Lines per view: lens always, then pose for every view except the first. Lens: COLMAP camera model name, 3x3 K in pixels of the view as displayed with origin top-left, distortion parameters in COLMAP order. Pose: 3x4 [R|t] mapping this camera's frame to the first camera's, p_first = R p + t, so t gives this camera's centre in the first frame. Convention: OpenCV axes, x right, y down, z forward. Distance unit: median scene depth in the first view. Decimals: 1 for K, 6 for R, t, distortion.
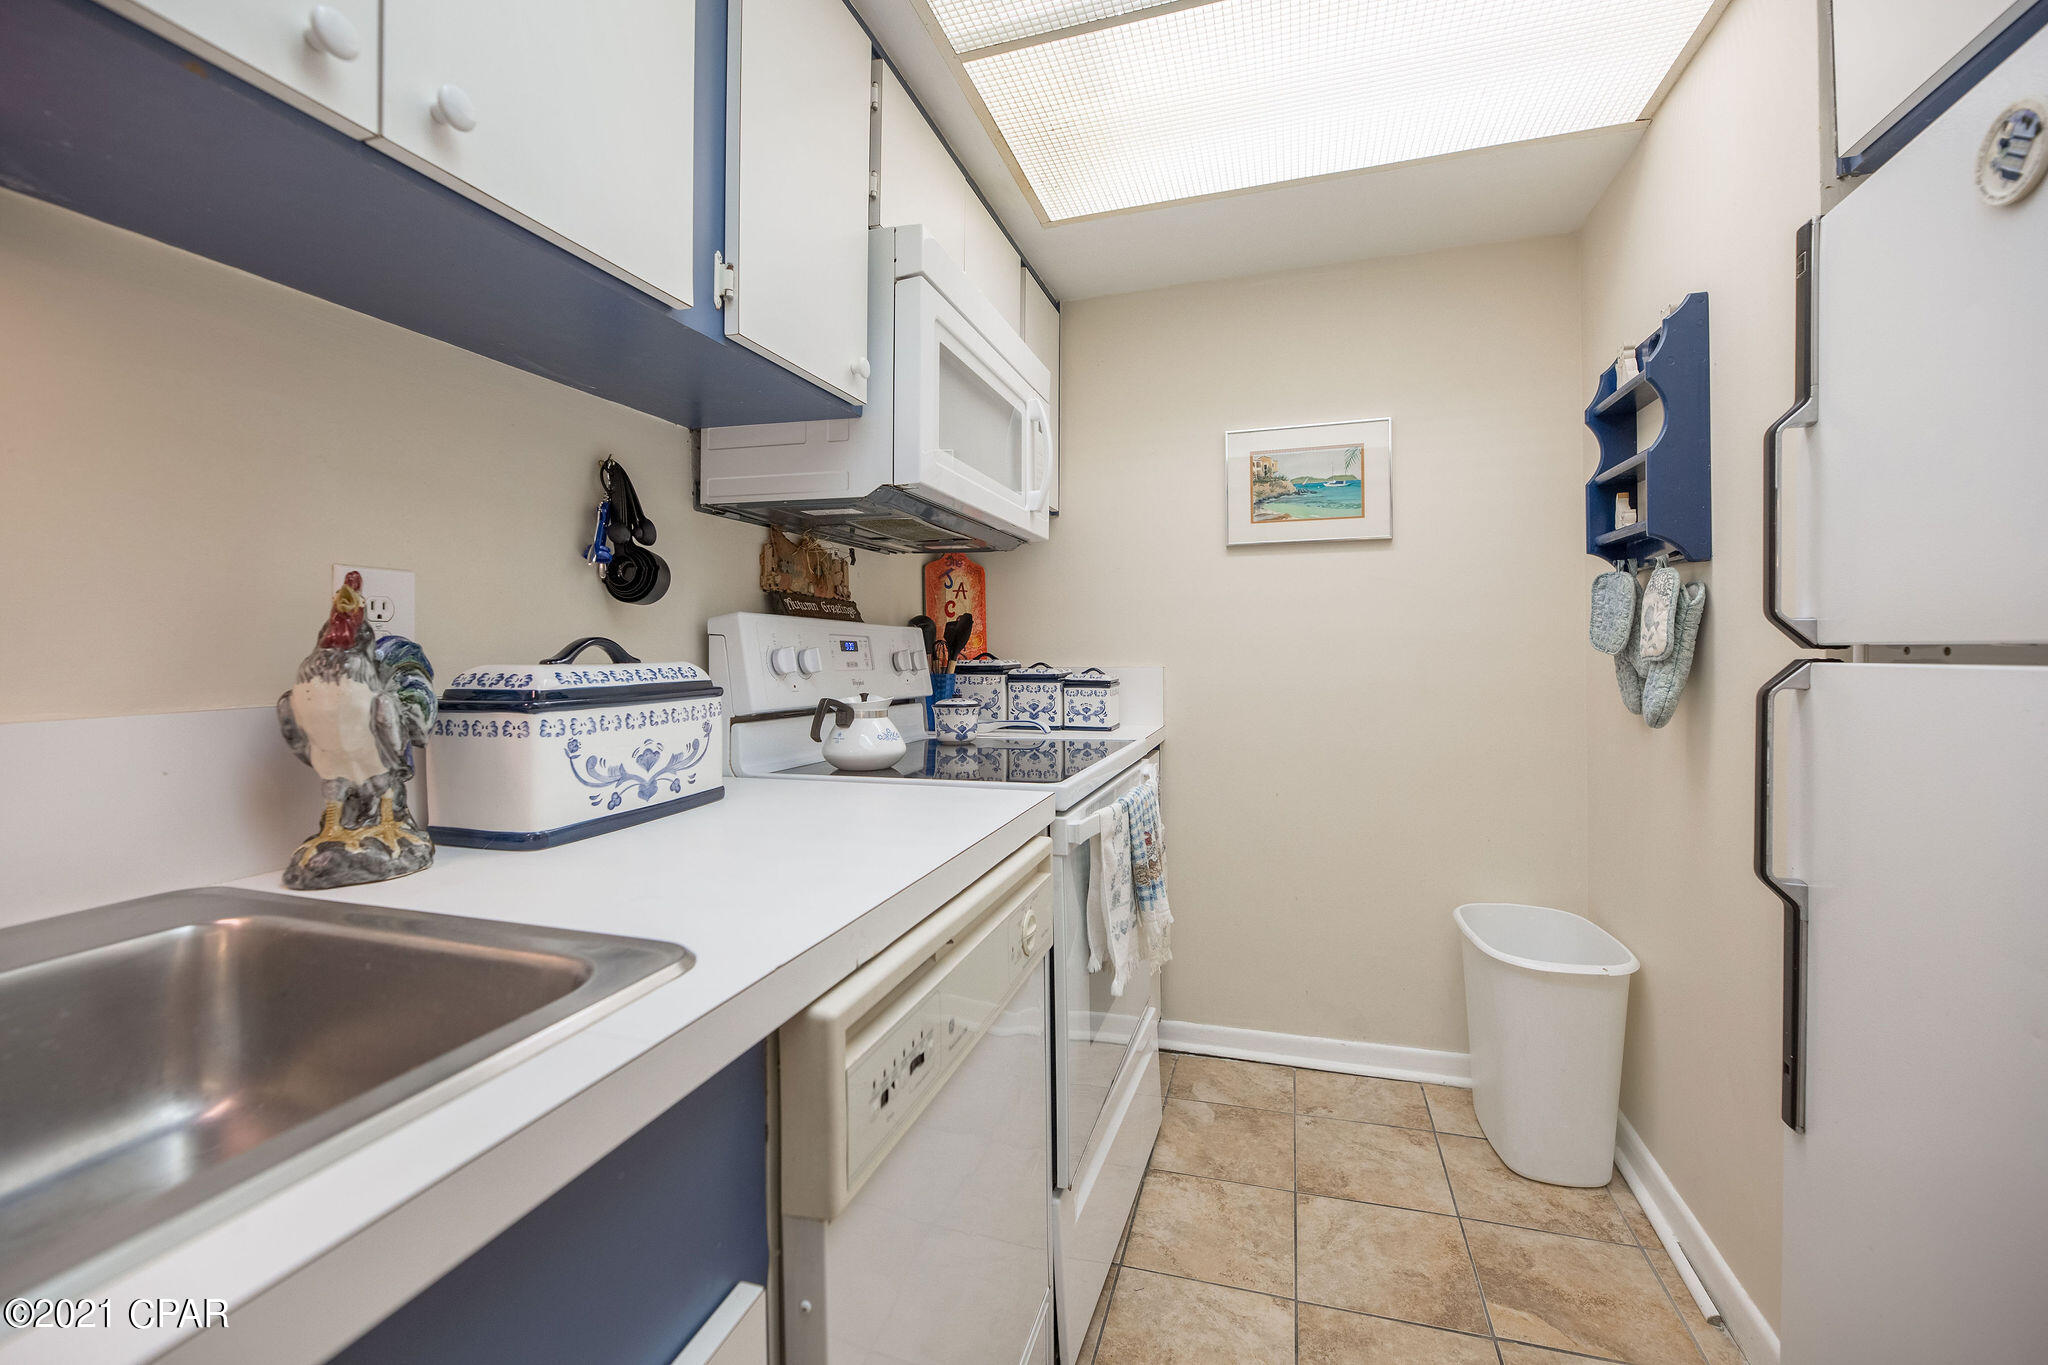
lens RADIAL K [[846.9, 0, 1028.4], [0, 846.9, 648.7], [0, 0, 1]] dist [-0.000693, -0.003992]
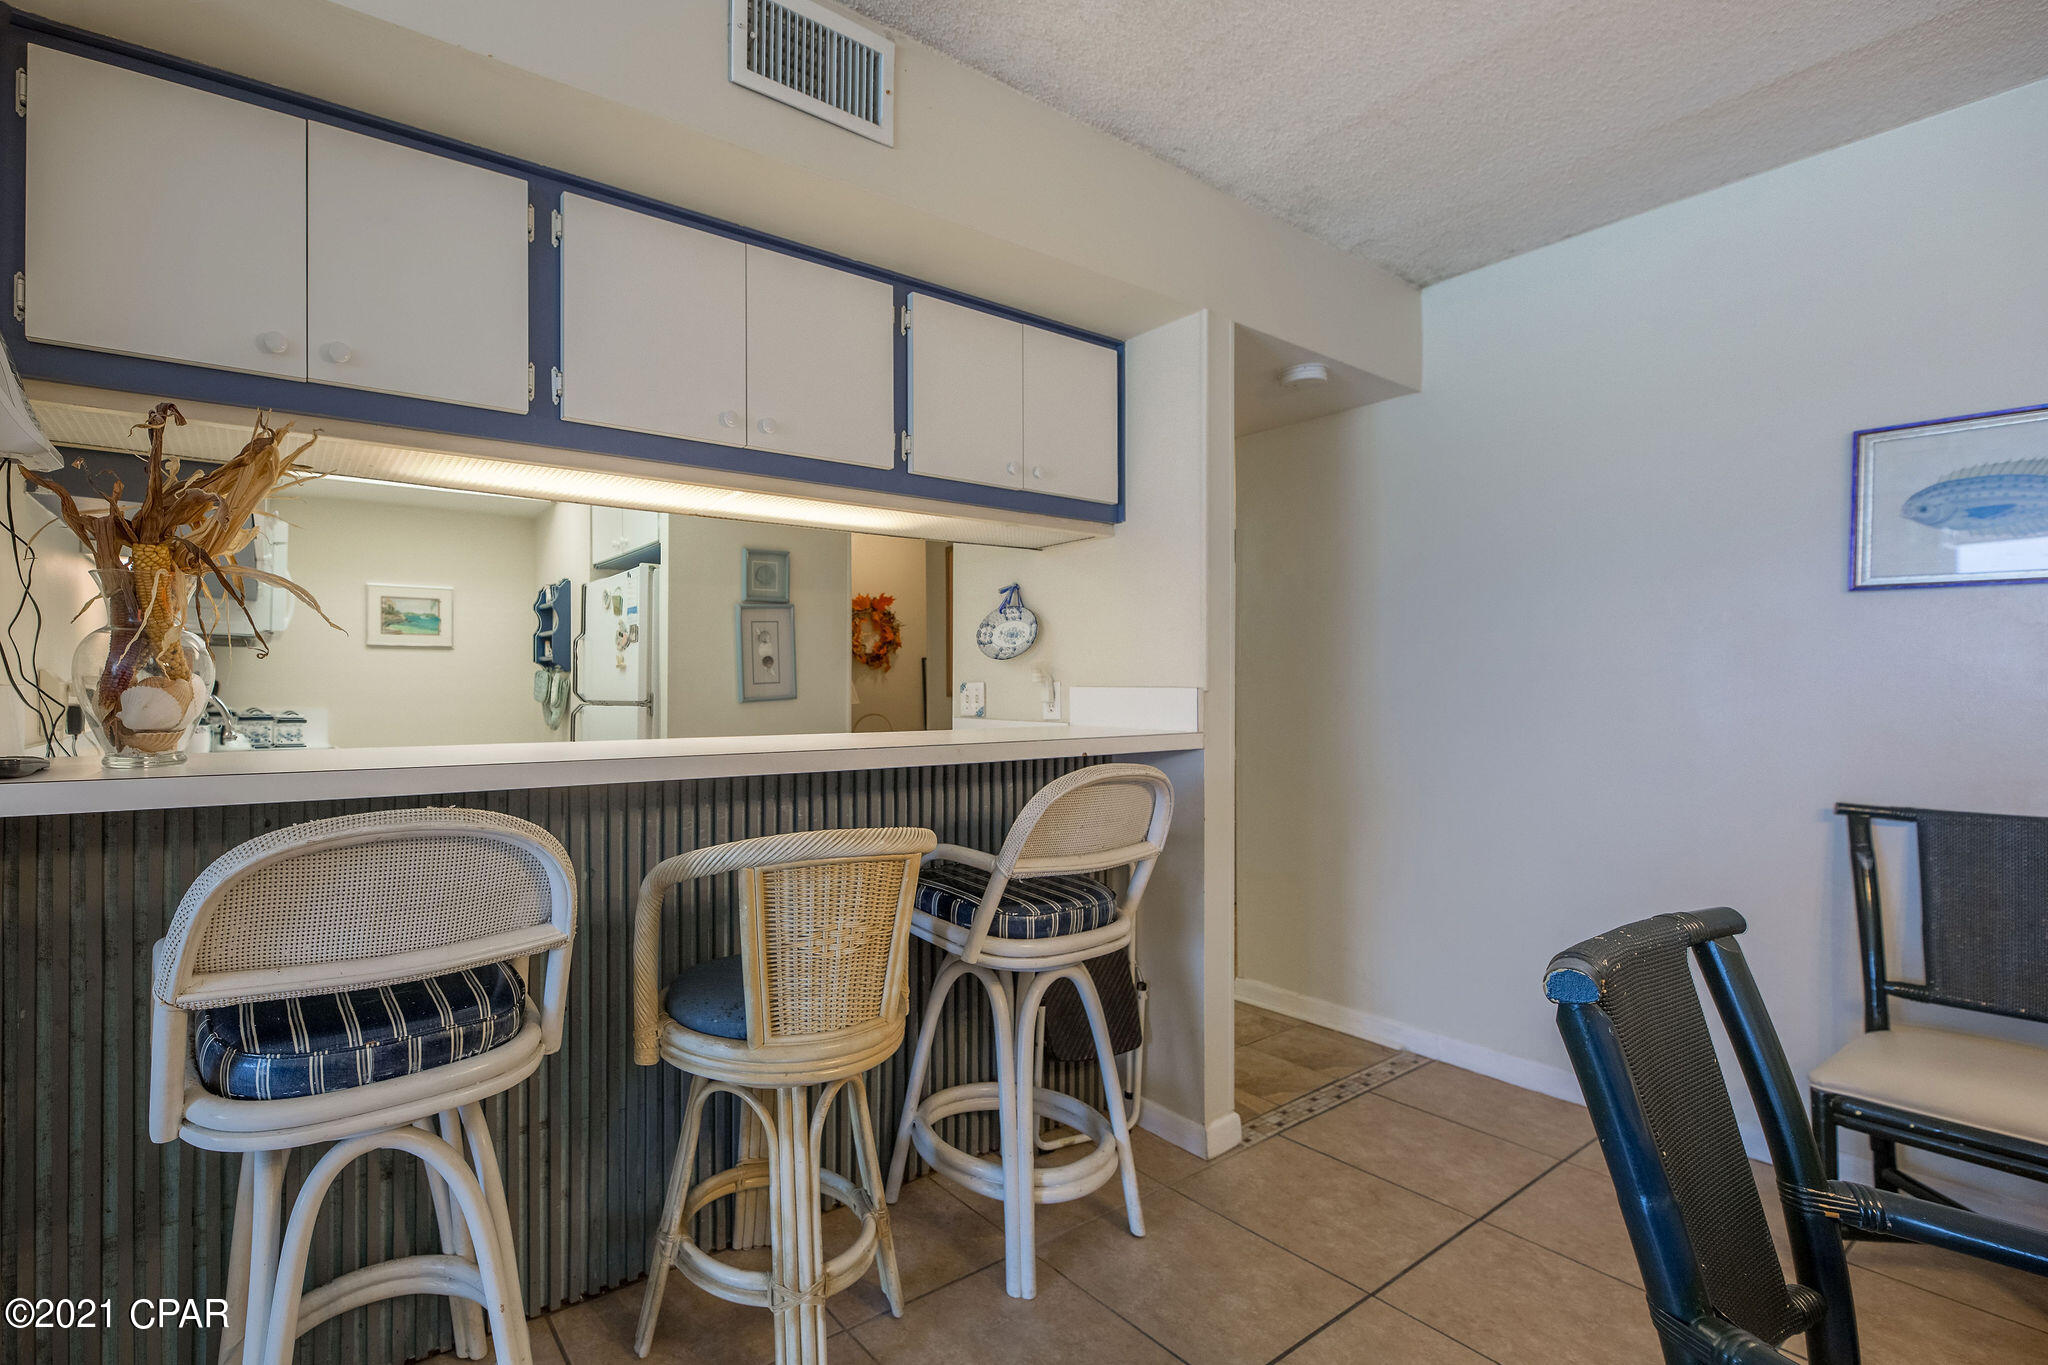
lens RADIAL K [[882.3, 0, 781.6], [0, 882.3, 691.4], [0, 0, 1]] dist [-0.009312, -0.000769]
pose [[0.666654, 0.010014, 0.745300, -0.878977], [-0.008802, 0.999946, -0.005562, -0.024837], [-0.745315, -0.002852, 0.666706, -1.418069]]
